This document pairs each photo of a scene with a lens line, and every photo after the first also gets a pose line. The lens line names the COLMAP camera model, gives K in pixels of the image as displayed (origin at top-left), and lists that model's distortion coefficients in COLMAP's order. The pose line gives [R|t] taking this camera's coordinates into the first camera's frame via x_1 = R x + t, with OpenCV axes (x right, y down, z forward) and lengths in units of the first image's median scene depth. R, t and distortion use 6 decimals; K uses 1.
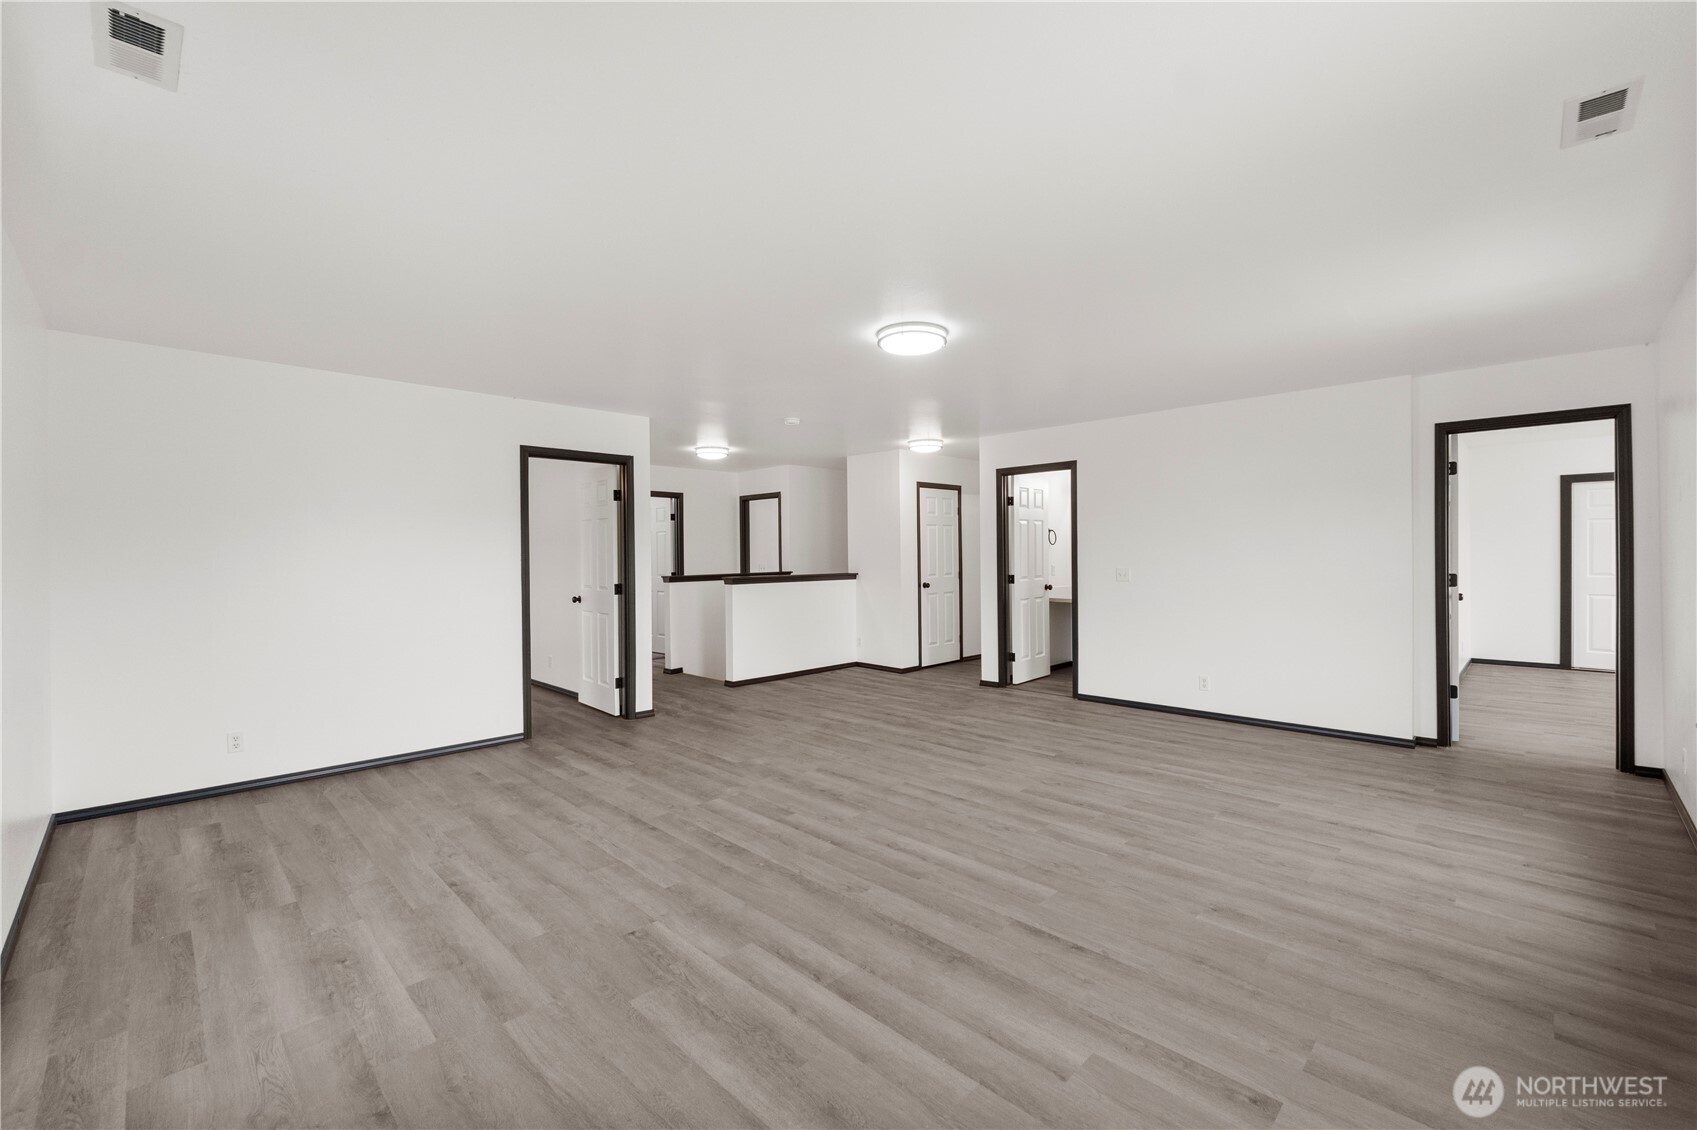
lens RADIAL K [[715.7, 0, 846.1], [0, 715.7, 560.4], [0, 0, 1]] dist [-0.009435, -0.000666]
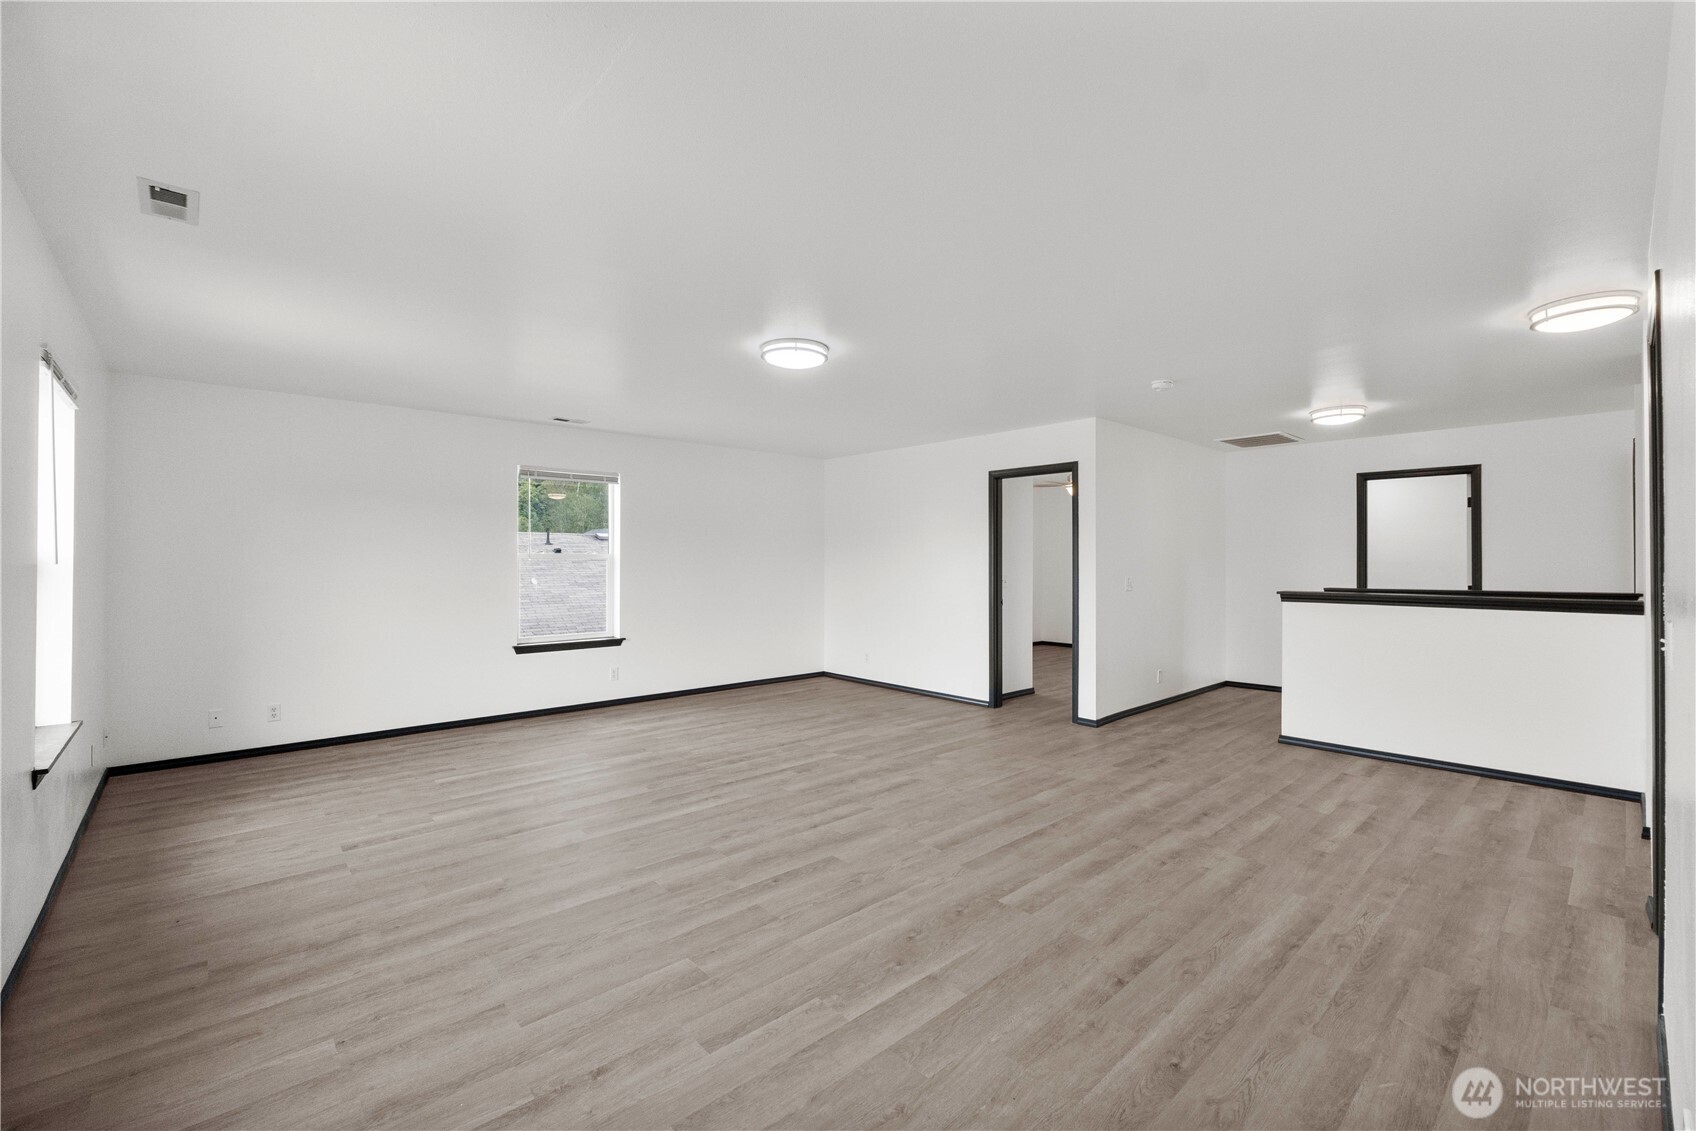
lens RADIAL K [[715.3, 0, 843.2], [0, 715.3, 556.4], [0, 0, 1]] dist [-0.009435, -0.000666]
pose [[-0.060578, 0.004840, -0.998152, 1.068586], [-0.007682, 0.999956, 0.005315, -0.022921], [0.998134, 0.007989, -0.060538, 1.074112]]
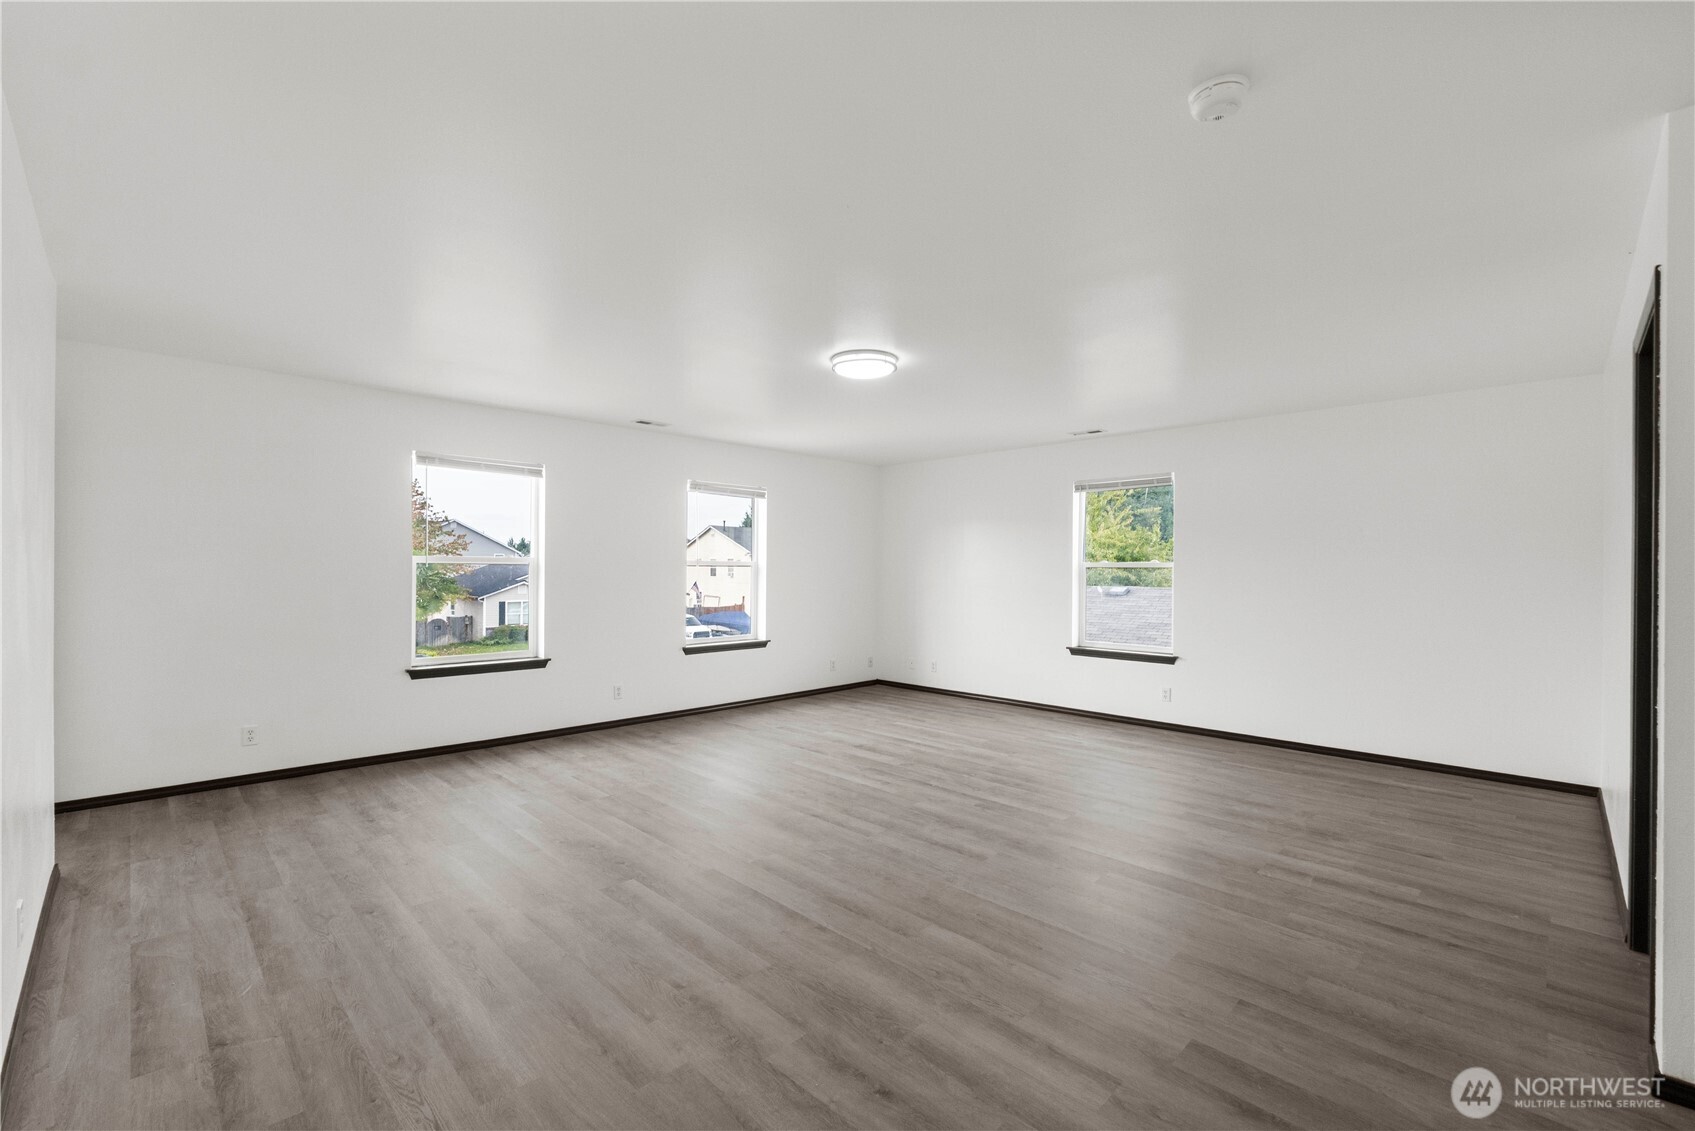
lens RADIAL K [[714.9, 0, 841.9], [0, 714.9, 567.5], [0, 0, 1]] dist [-0.009435, -0.000666]
pose [[-0.999955, 0.002511, 0.009162, 0.111800], [0.002580, 0.999969, 0.007481, -0.017390], [-0.009143, 0.007505, -0.999930, 1.955955]]
